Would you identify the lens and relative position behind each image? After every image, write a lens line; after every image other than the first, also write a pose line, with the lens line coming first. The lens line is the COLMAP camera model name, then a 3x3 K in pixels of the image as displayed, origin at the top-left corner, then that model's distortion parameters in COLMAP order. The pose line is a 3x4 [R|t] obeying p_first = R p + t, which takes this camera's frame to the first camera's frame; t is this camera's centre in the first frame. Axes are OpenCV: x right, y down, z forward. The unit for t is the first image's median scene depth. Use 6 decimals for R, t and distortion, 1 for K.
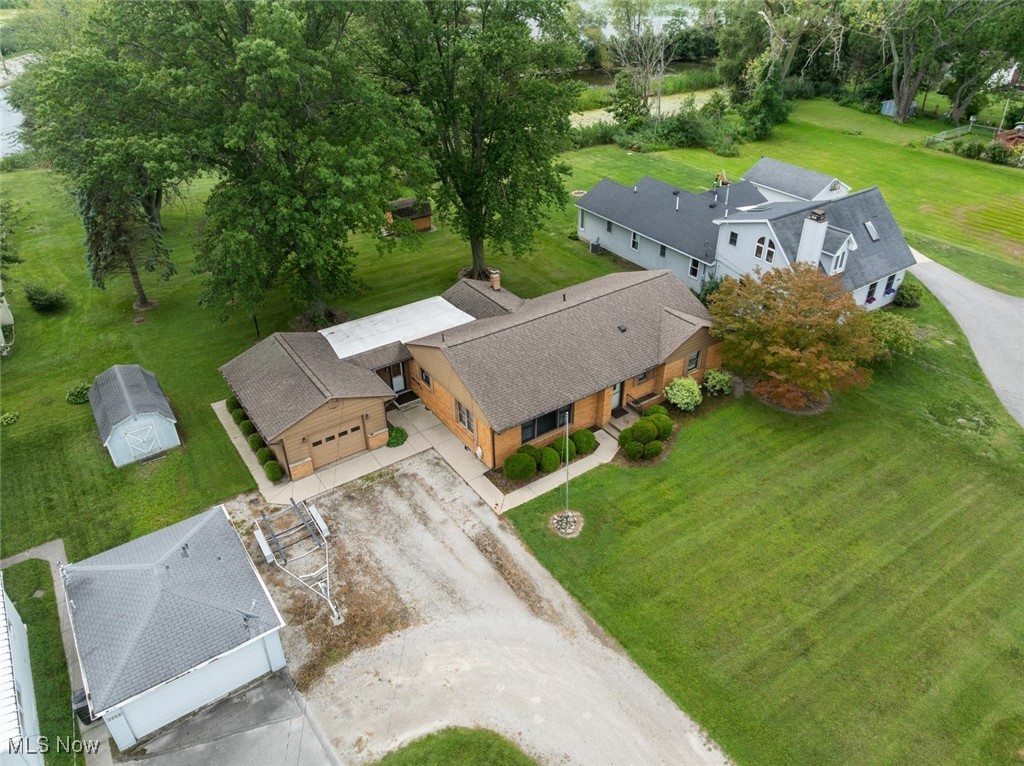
lens RADIAL K [[722.1, 0, 516.0], [0, 722.1, 379.9], [0, 0, 1]] dist [-0.056650, 0.030195]
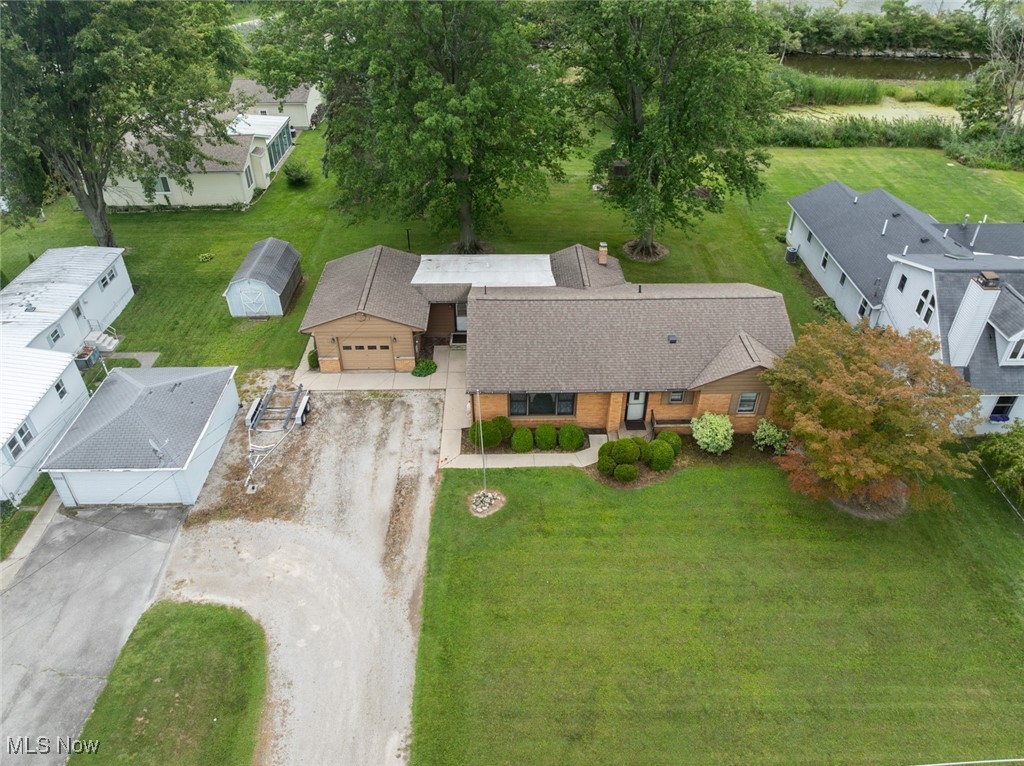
lens RADIAL K [[722.1, 0, 516.0], [0, 722.1, 379.9], [0, 0, 1]] dist [-0.056650, 0.030195]
pose [[0.831308, 0.334449, -0.443927, 0.418977], [-0.307511, 0.942077, 0.133897, -0.087359], [0.462995, 0.025203, 0.886002, 0.130591]]
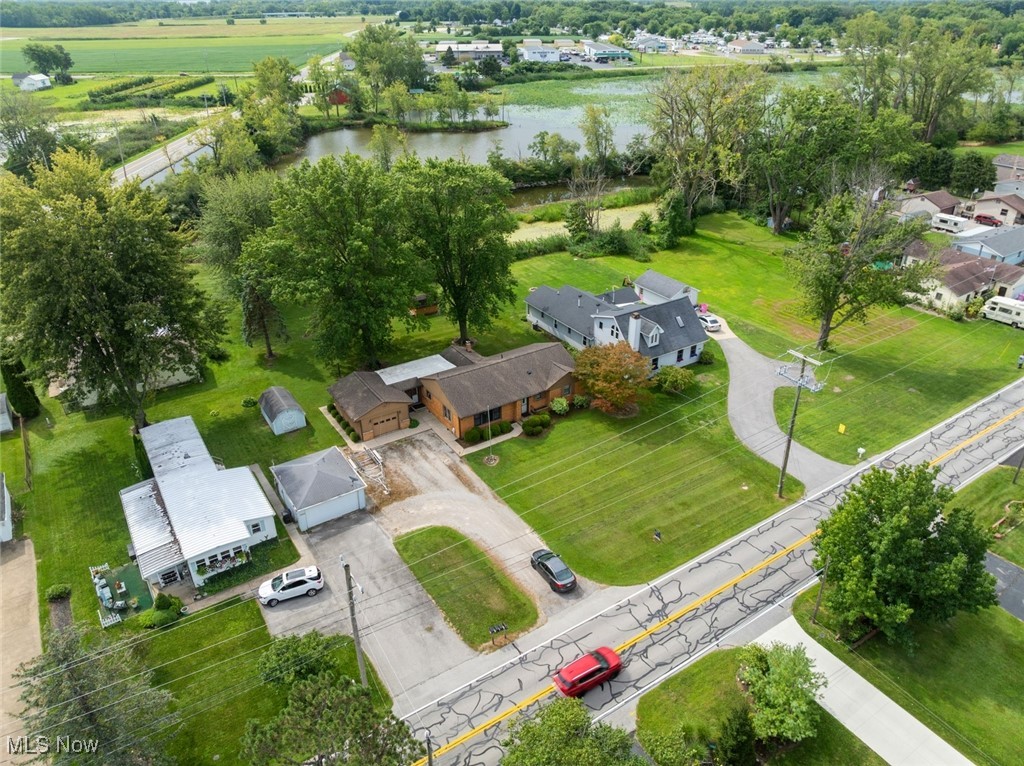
lens RADIAL K [[722.1, 0, 516.0], [0, 722.1, 379.9], [0, 0, 1]] dist [-0.056650, 0.030195]
pose [[0.999621, 0.017056, -0.021611, 0.163223], [-0.018686, 0.996809, -0.077600, 0.108663], [0.020218, 0.077974, 0.996750, -1.023557]]
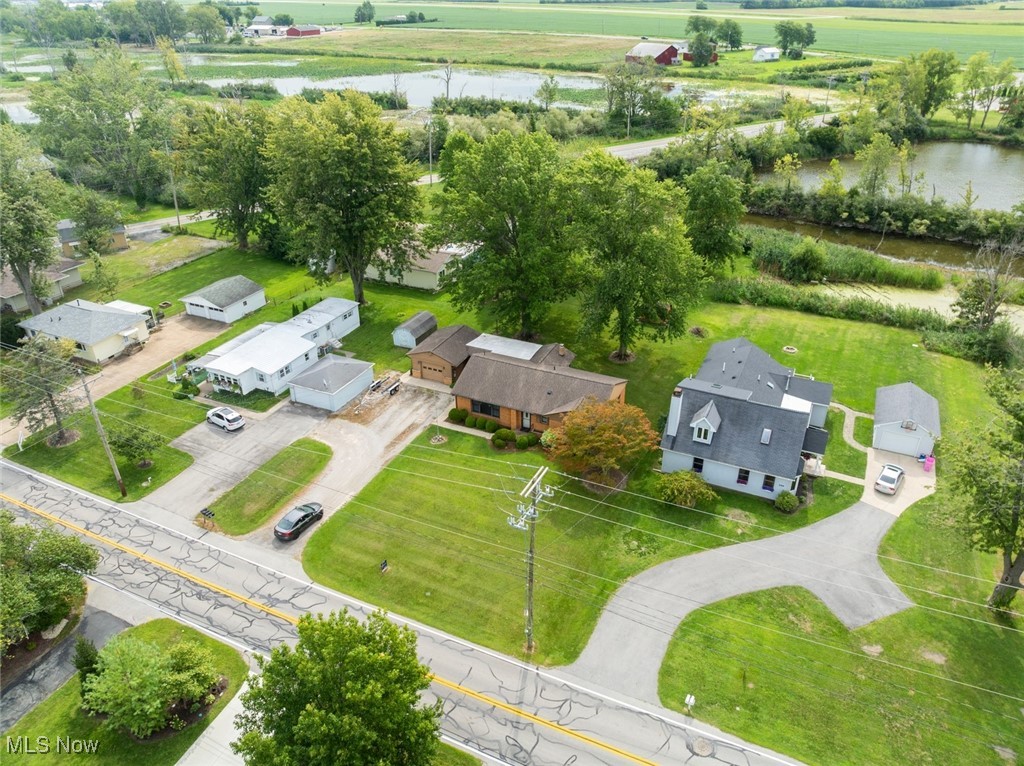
lens RADIAL K [[722.1, 0, 516.0], [0, 722.1, 379.9], [0, 0, 1]] dist [-0.056650, 0.030195]
pose [[0.500982, 0.426475, -0.753084, 1.544141], [-0.467479, 0.865644, 0.179232, -0.406284], [0.728340, 0.262259, 0.633041, -0.238918]]
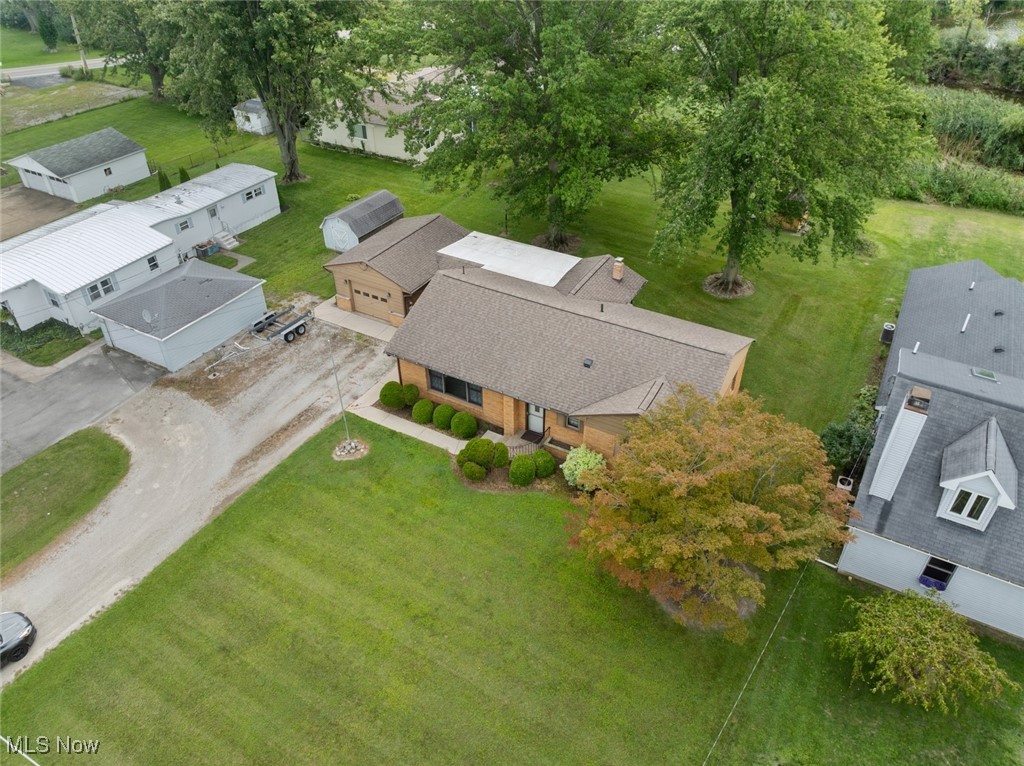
lens RADIAL K [[722.1, 0, 516.0], [0, 722.1, 379.9], [0, 0, 1]] dist [-0.056650, 0.030195]
pose [[0.433502, 0.540854, -0.720800, 0.767705], [-0.491979, 0.812187, 0.313542, -0.292260], [0.755005, 0.218697, 0.618174, 0.440882]]
